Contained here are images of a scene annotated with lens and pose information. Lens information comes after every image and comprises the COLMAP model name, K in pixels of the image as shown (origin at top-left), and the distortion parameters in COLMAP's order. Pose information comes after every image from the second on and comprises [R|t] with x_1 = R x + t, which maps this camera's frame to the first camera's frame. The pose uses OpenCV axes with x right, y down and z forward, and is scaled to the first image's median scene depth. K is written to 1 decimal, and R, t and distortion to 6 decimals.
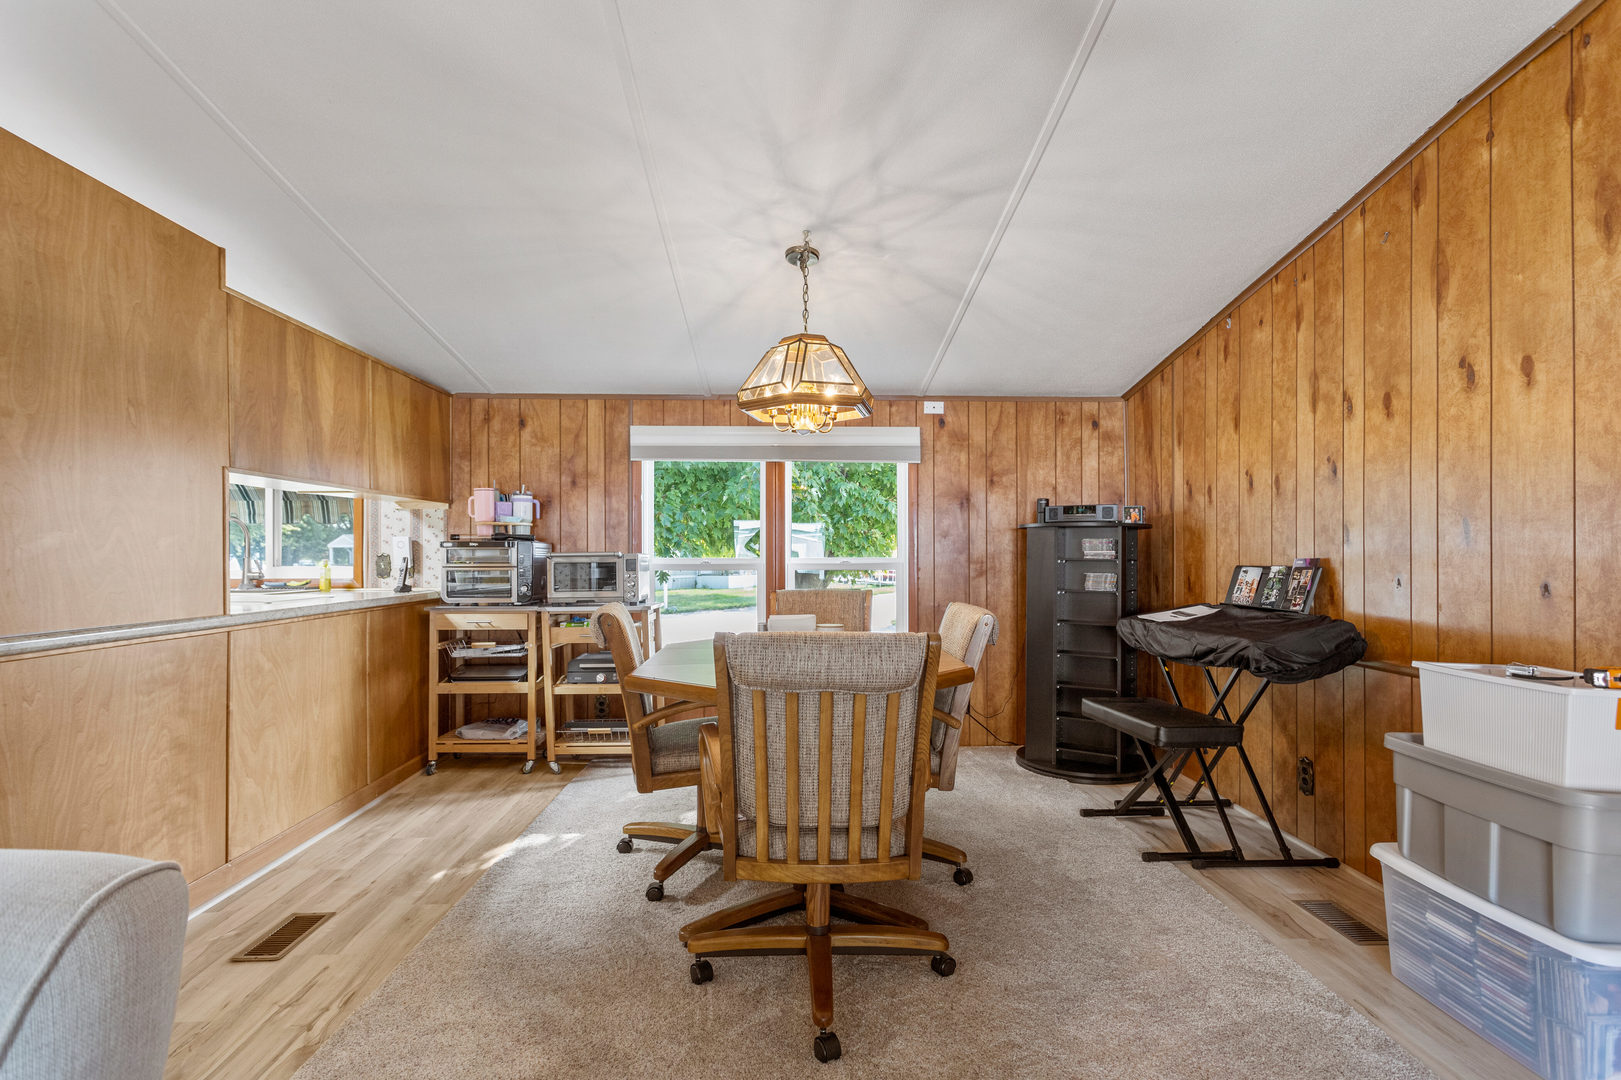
lens RADIAL K [[783.6, 0, 804.5], [0, 783.6, 549.1], [0, 0, 1]] dist [0.002114, 0.000444]
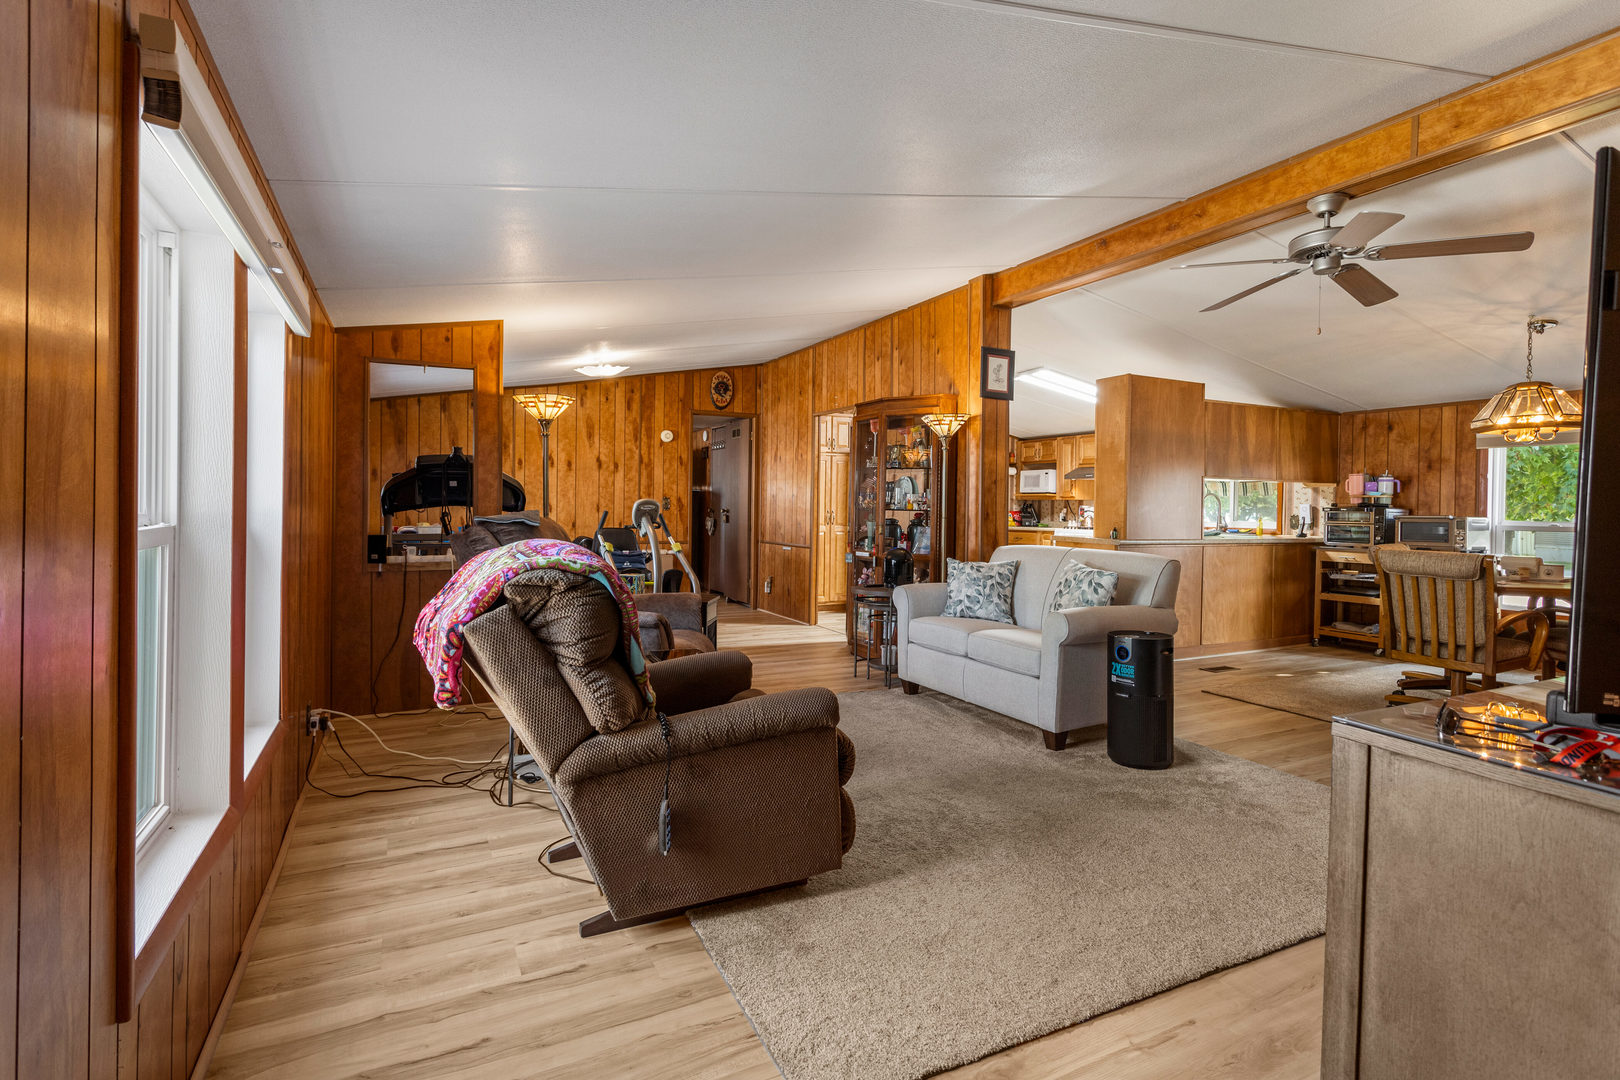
lens RADIAL K [[778.7, 0, 797.8], [0, 778.7, 515.4], [0, 0, 1]] dist [0.001327, 0.000152]
pose [[0.416821, 0.017343, -0.908823, 0.615951], [-0.010256, 0.999844, 0.014376, -0.006153], [0.908931, 0.003329, 0.416934, -0.754643]]
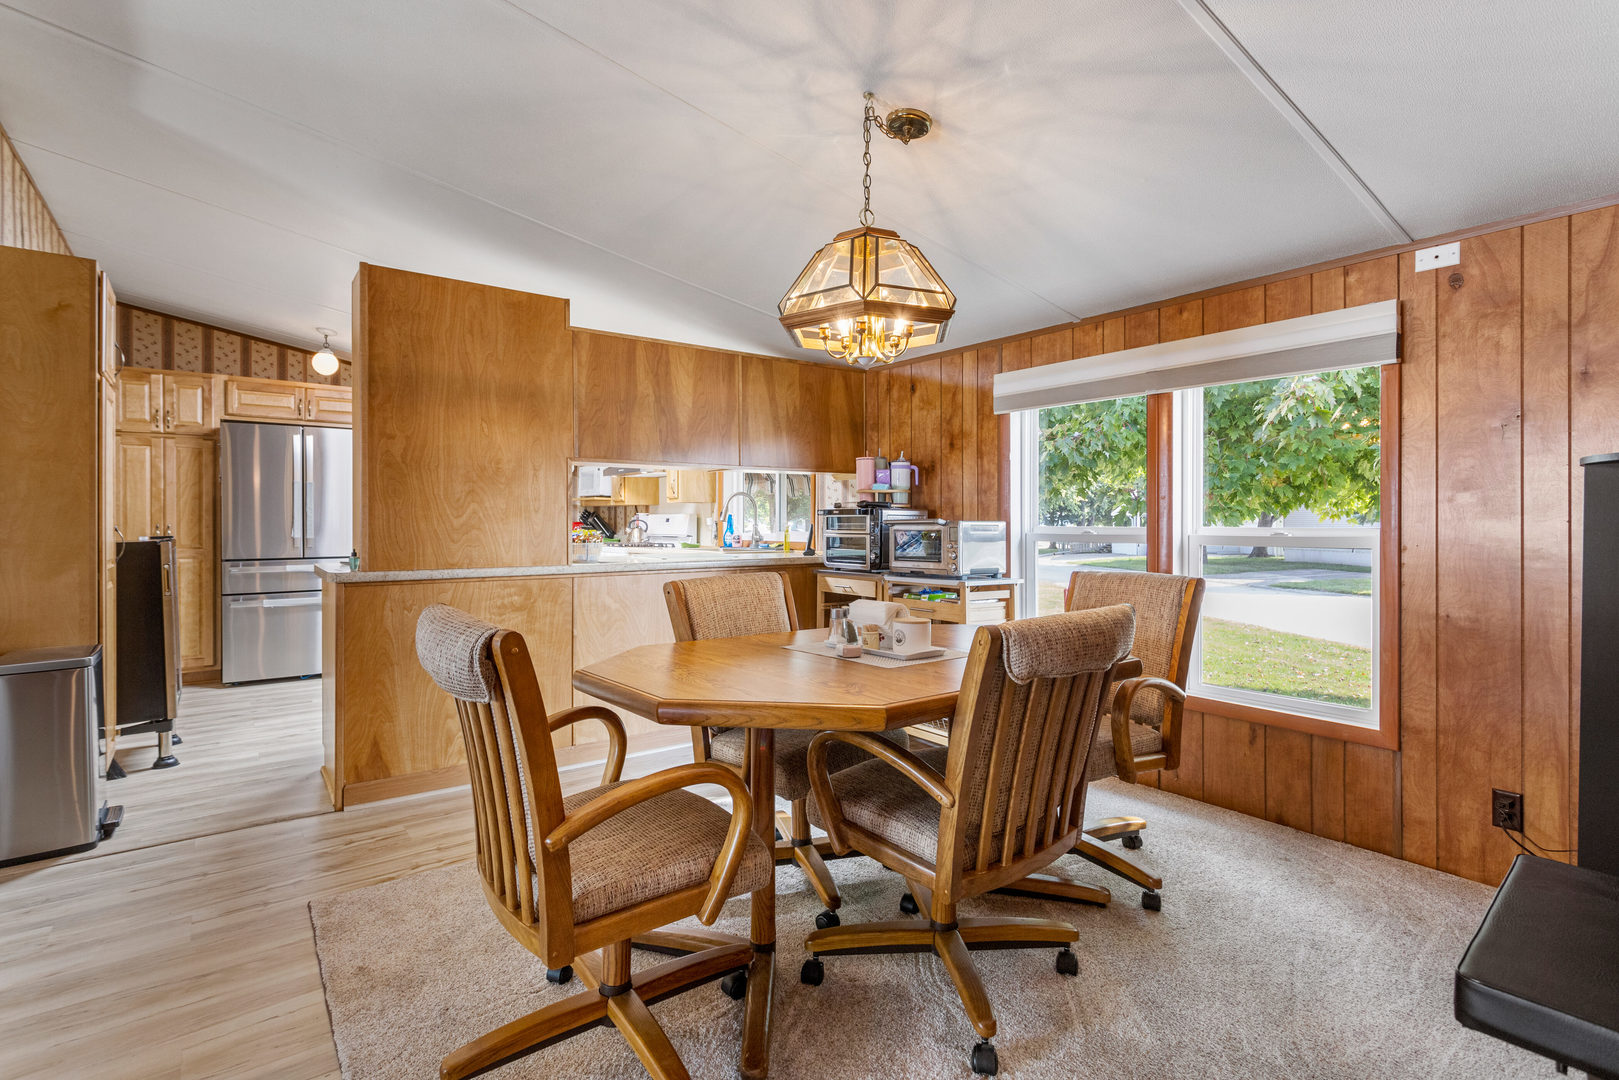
lens RADIAL K [[778.2, 0, 797.3], [0, 778.2, 515.4], [0, 0, 1]] dist [0.001327, 0.000152]
pose [[0.573049, -0.004189, -0.819510, 0.428295], [0.002779, 0.999991, -0.003169, 0.001556], [0.819516, -0.000461, 0.573056, 0.384099]]
